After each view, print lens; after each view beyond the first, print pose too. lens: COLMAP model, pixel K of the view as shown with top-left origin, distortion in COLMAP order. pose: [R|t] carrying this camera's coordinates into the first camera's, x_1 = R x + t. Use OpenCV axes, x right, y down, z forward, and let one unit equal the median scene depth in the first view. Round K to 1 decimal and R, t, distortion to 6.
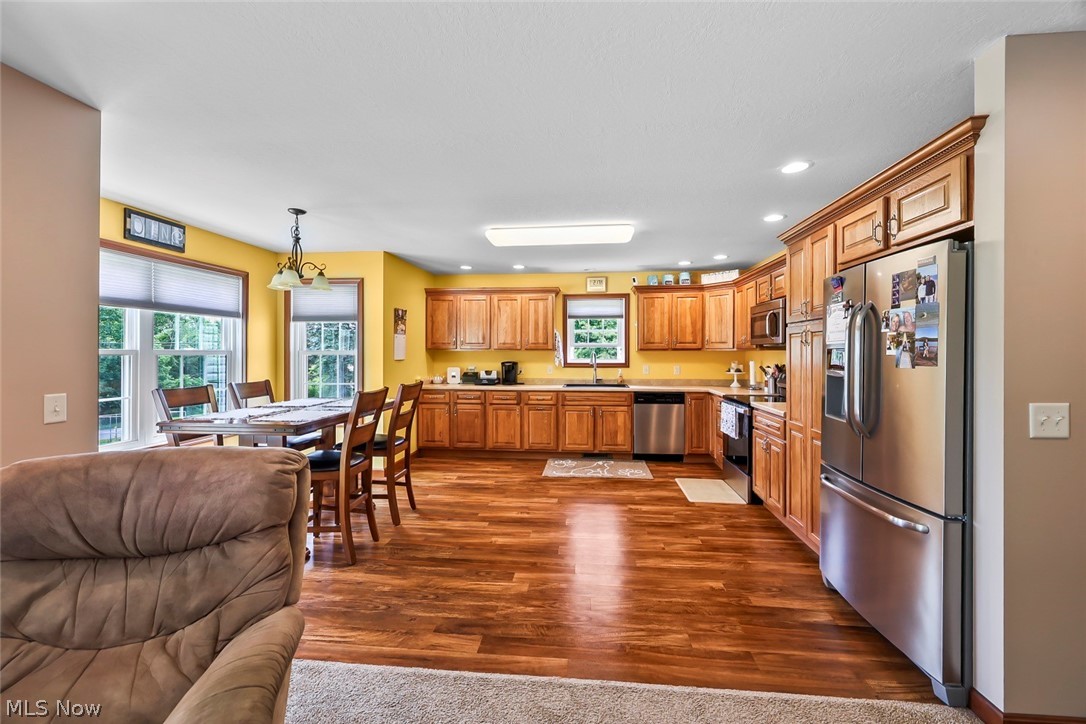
lens RADIAL K [[446.9, 0, 553.0], [0, 446.9, 354.0], [0, 0, 1]] dist [-0.001406, 0.000608]
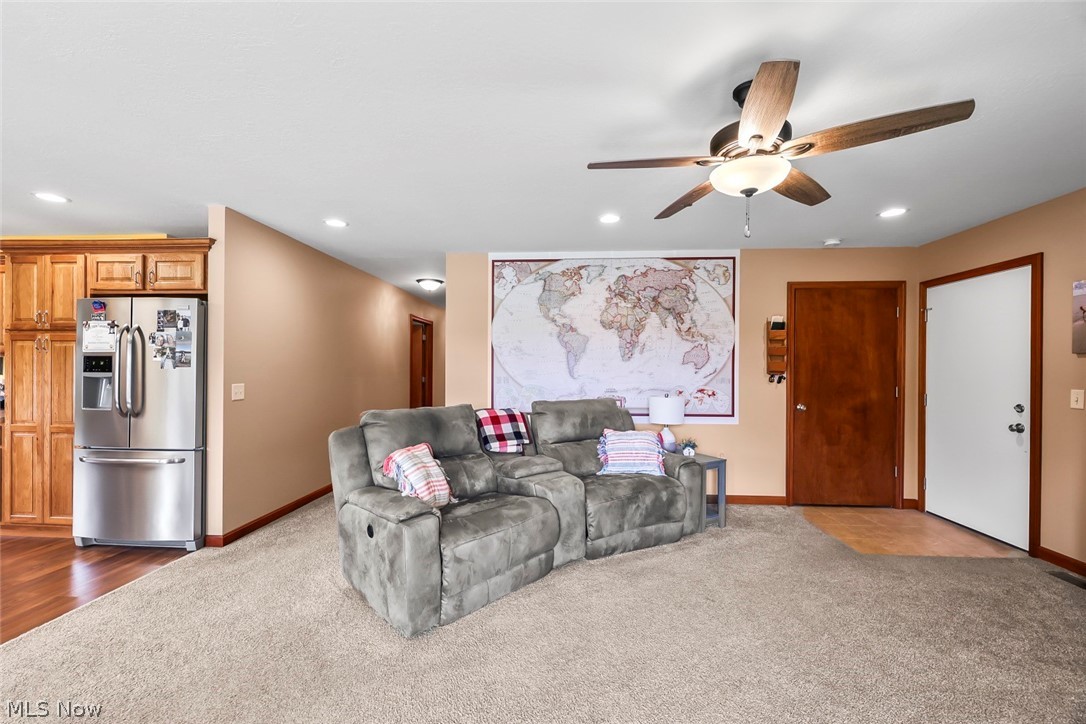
lens RADIAL K [[446.9, 0, 534.5], [0, 446.9, 371.2], [0, 0, 1]] dist [-0.001406, 0.000608]
pose [[-0.010111, -0.003661, 0.999942, -0.377165], [-0.007511, 0.999965, 0.003585, 0.010520], [-0.999921, -0.007474, -0.010138, -0.145246]]
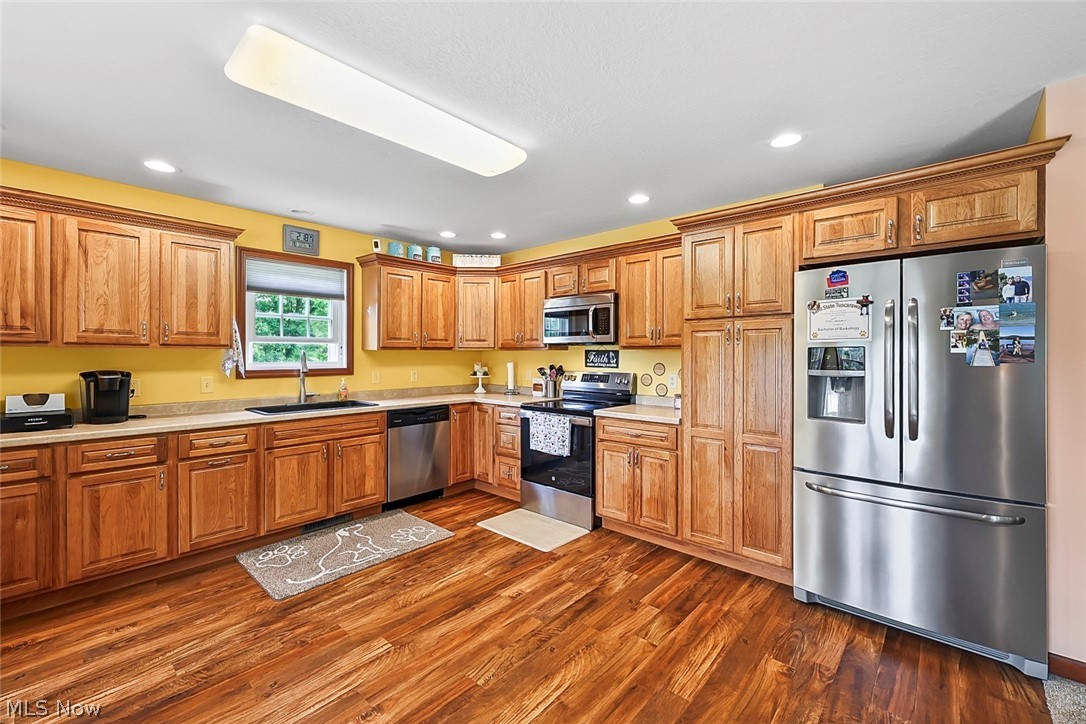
lens RADIAL K [[446.9, 0, 549.4], [0, 446.9, 355.8], [0, 0, 1]] dist [-0.001406, 0.000608]
pose [[0.599325, -0.002625, 0.800501, -0.264143], [0.002146, 0.999996, 0.001672, 0.002204], [-0.800503, 0.000716, 0.599329, 0.508349]]
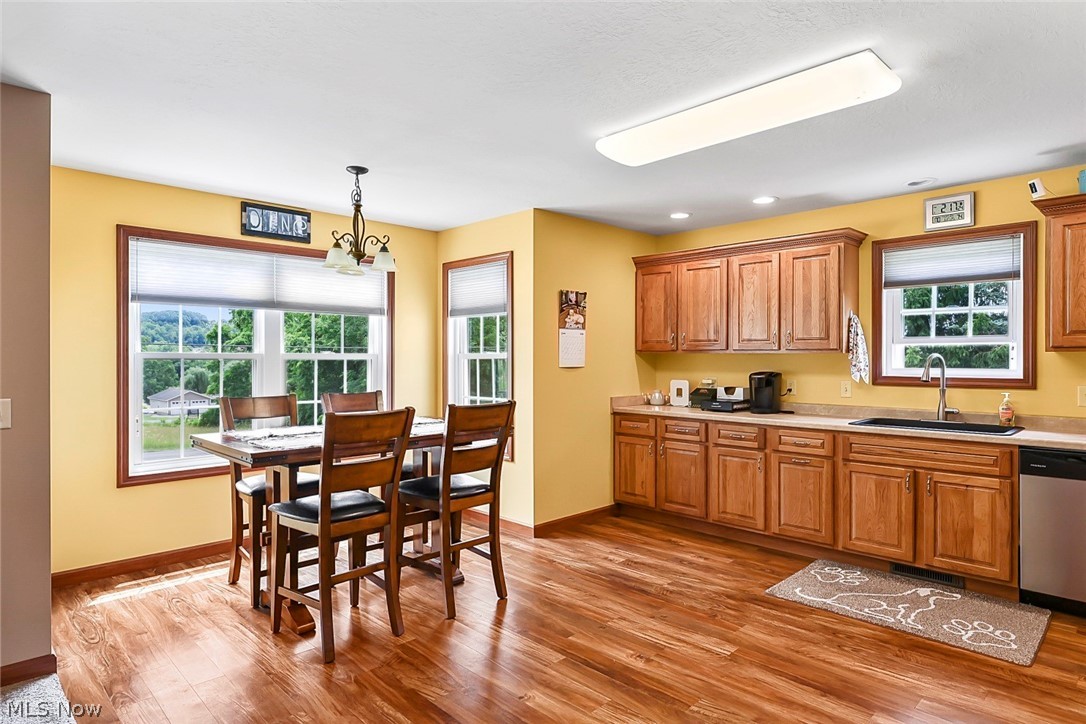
lens RADIAL K [[619.3, 0, 553.2], [0, 619.3, 361.4], [0, 0, 1]] dist [-0.001987, -0.000310]
pose [[0.764961, 0.002688, -0.644071, 0.278324], [-0.000627, 0.999994, 0.003428, 0.001493], [0.644076, -0.002219, 0.764958, 0.317860]]
